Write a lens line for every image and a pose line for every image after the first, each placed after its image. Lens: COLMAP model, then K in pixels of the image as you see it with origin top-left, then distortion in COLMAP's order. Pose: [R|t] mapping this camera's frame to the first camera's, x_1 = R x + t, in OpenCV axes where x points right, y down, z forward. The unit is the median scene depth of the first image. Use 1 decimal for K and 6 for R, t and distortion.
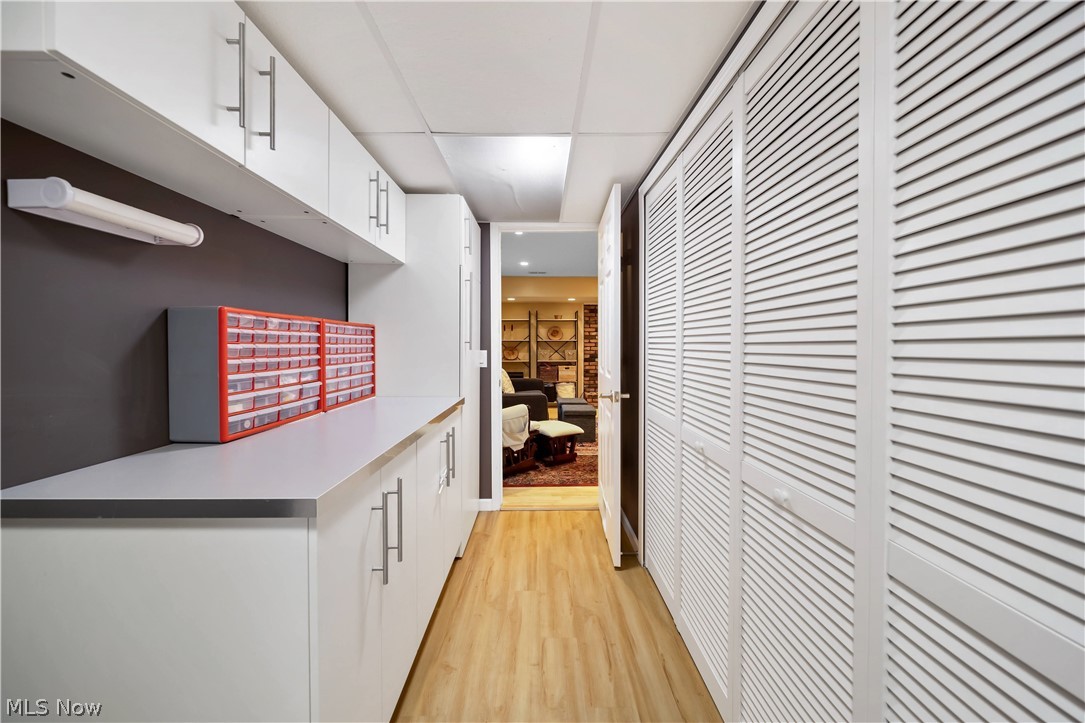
lens RADIAL K [[382.4, 0, 536.2], [0, 382.4, 356.7], [0, 0, 1]] dist [0.001146, -0.000117]
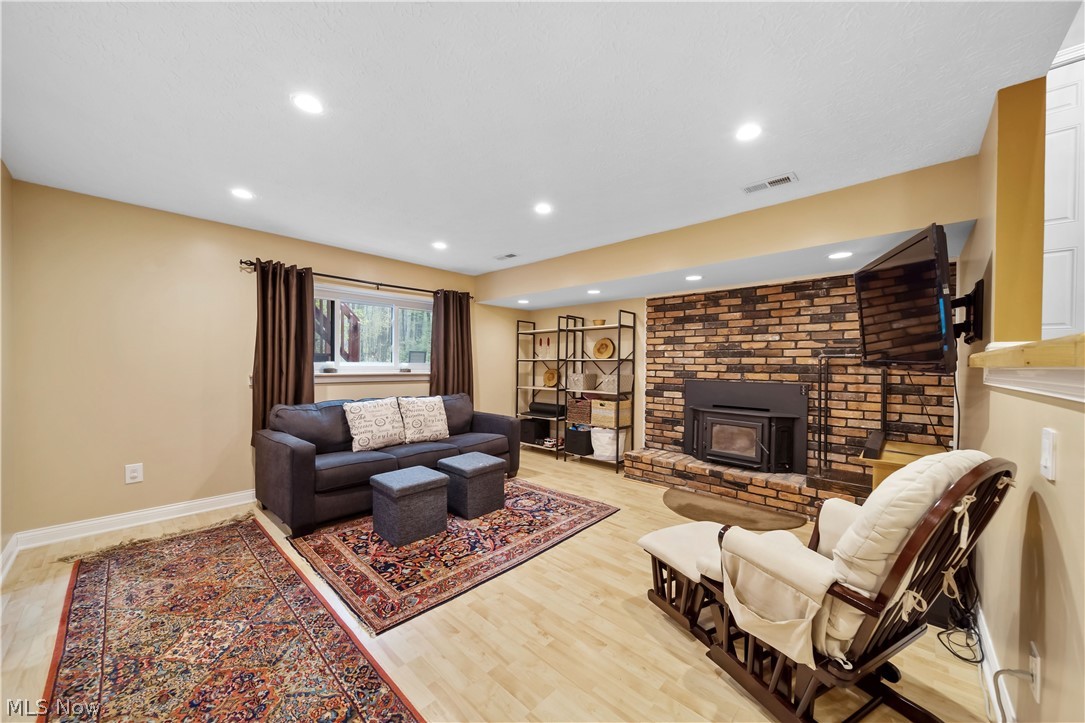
lens RADIAL K [[382.4, 0, 539.9], [0, 382.4, 366.8], [0, 0, 1]] dist [0.001146, -0.000117]
pose [[0.729696, 0.015888, -0.683587, 0.410825], [-0.022556, 0.999745, -0.000842, -0.027519], [0.683400, 0.016033, 0.729868, 0.464663]]
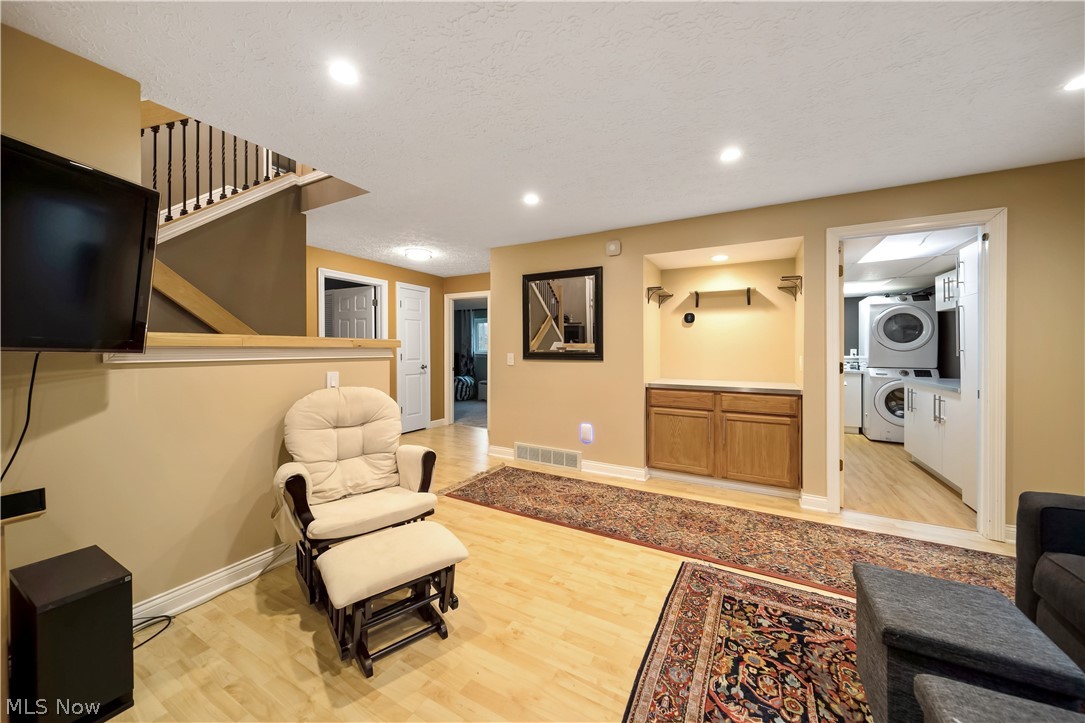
lens RADIAL K [[382.4, 0, 549.8], [0, 382.4, 355.4], [0, 0, 1]] dist [0.001146, -0.000117]
pose [[-0.883942, -0.004984, 0.467570, 0.143132], [0.006429, 0.999719, 0.022811, -0.031002], [-0.467552, 0.023170, -0.883662, 0.867151]]
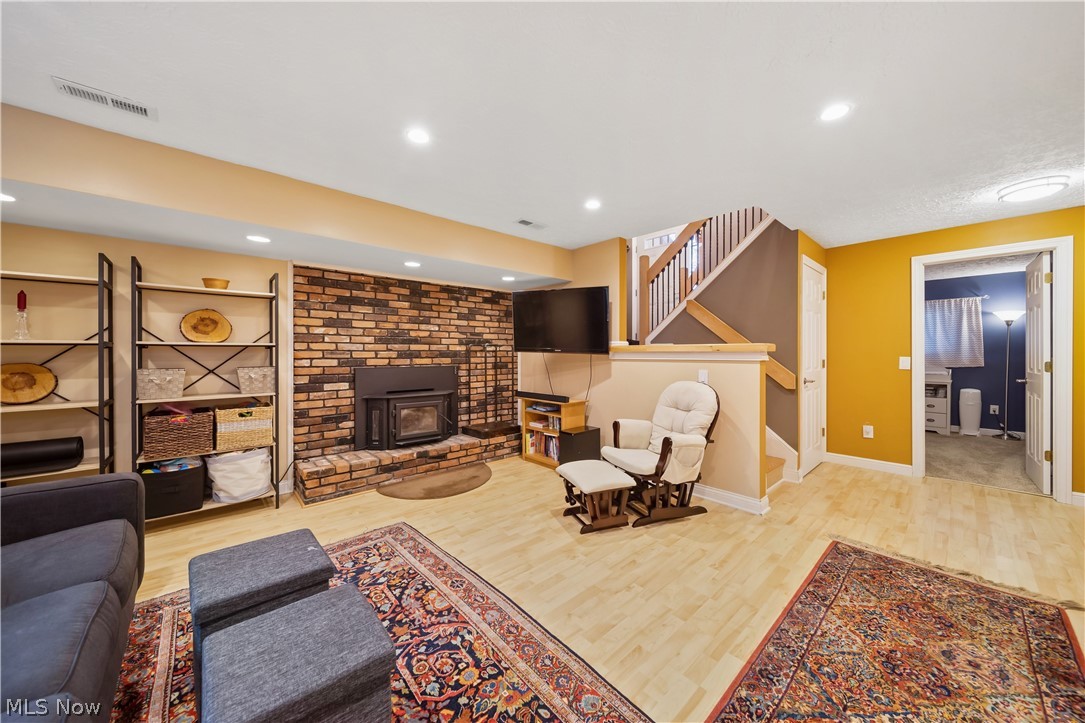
lens RADIAL K [[382.4, 0, 546.3], [0, 382.4, 356.0], [0, 0, 1]] dist [0.001146, -0.000117]
pose [[0.738544, -0.002070, 0.674202, 0.042251], [0.006556, 0.999970, -0.004111, -0.026048], [-0.674174, 0.007457, 0.738535, 0.479723]]
